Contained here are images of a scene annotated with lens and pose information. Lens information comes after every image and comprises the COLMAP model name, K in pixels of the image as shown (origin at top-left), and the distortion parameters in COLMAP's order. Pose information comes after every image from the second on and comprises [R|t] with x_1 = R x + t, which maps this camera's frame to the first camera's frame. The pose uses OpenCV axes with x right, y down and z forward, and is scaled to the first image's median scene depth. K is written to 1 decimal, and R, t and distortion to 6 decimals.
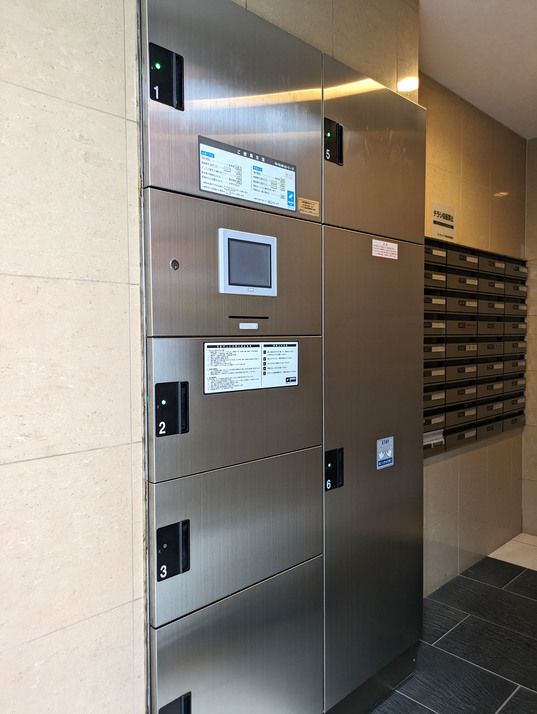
lens RADIAL K [[530.6, 0, 266.7], [0, 530.6, 354.3], [0, 0, 1]] dist [0.078269, -0.000489]
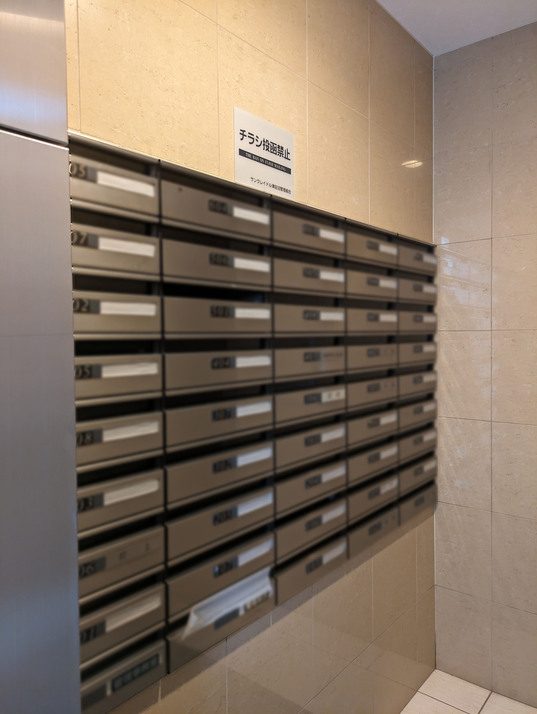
lens RADIAL K [[530.6, 0, 269.3], [0, 530.6, 357.2], [0, 0, 1]] dist [0.078269, -0.000489]
pose [[0.994692, -0.014361, 0.101895, 0.240561], [0.014109, 0.999895, 0.003192, -0.050139], [-0.101930, -0.001737, 0.994790, 0.428022]]
